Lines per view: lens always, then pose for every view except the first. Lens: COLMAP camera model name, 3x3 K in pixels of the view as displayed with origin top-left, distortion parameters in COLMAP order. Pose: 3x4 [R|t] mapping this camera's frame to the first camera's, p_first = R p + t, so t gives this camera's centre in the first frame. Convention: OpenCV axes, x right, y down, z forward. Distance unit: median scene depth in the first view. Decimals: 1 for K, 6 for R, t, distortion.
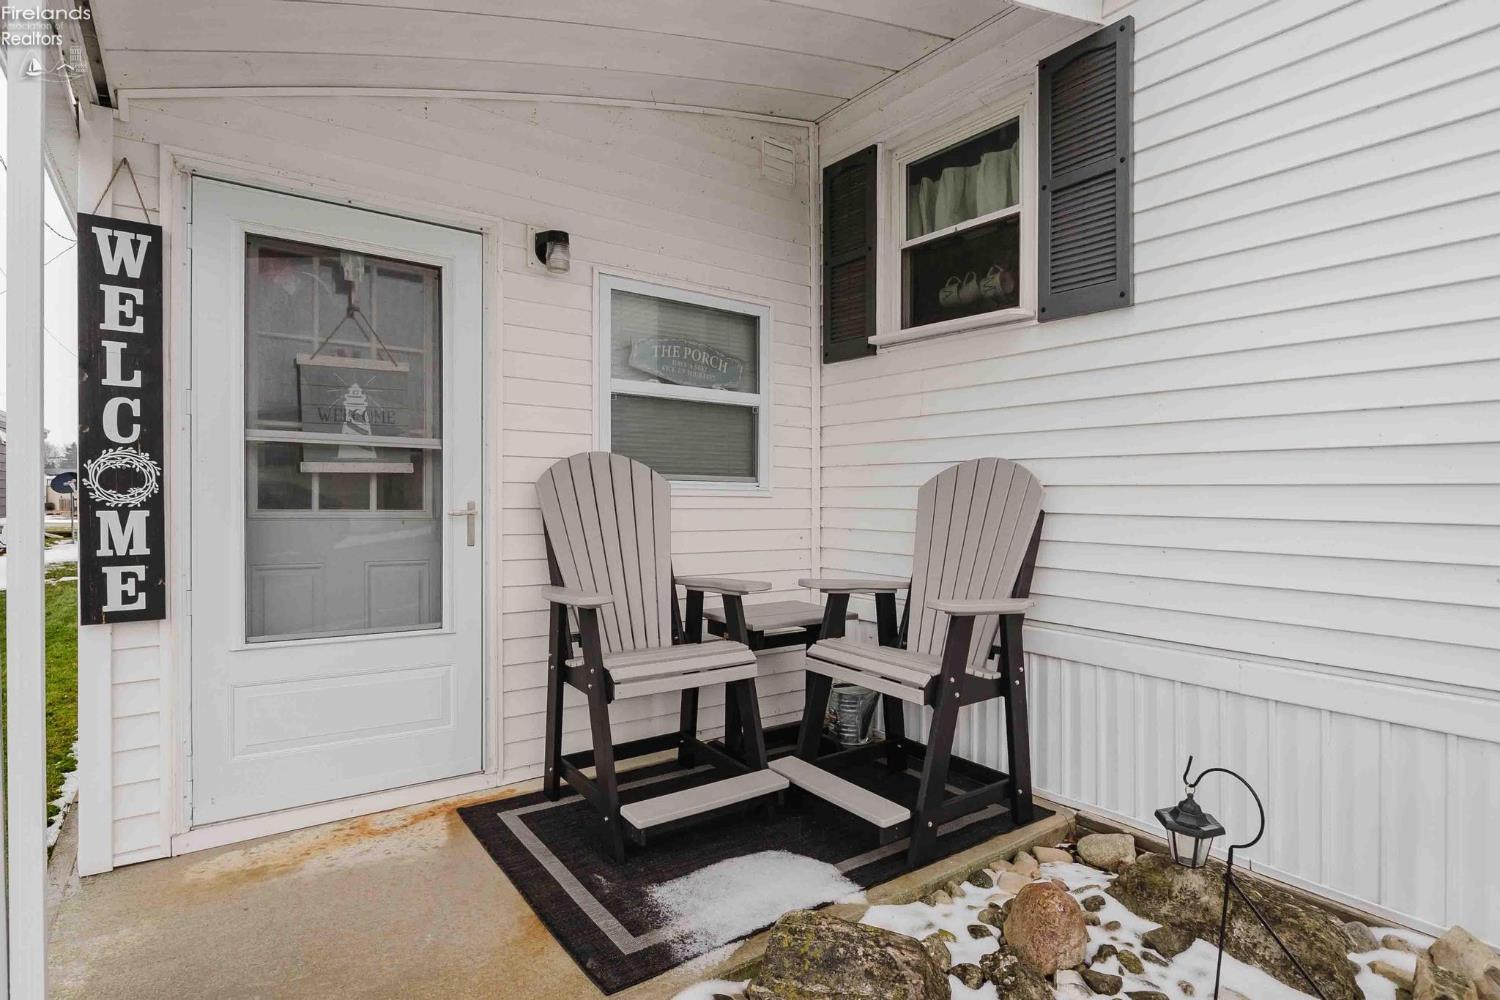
lens RADIAL K [[764.1, 0, 752.4], [0, 764.1, 506.8], [0, 0, 1]] dist [-0.010083, -0.000856]
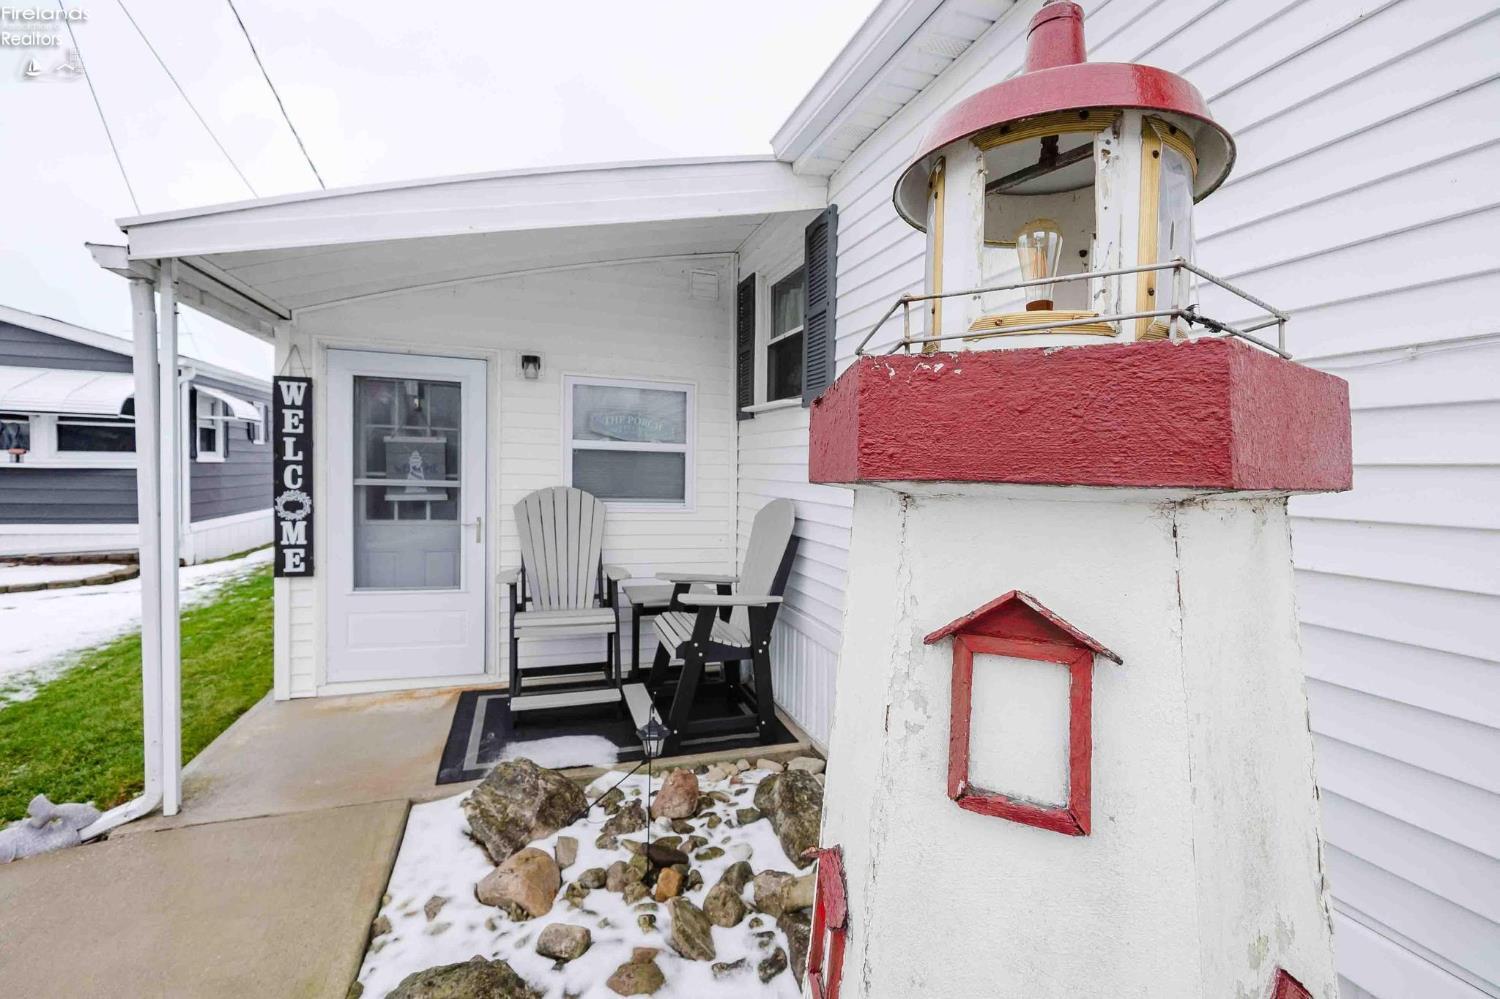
lens RADIAL K [[634.6, 0, 750.0], [0, 634.6, 499.5], [0, 0, 1]] dist [-0.000980, 0.000084]
pose [[0.955313, 0.027164, -0.294345, 0.755595], [-0.020530, 0.999461, 0.025604, -0.112591], [0.294882, -0.018417, 0.955356, -0.228548]]
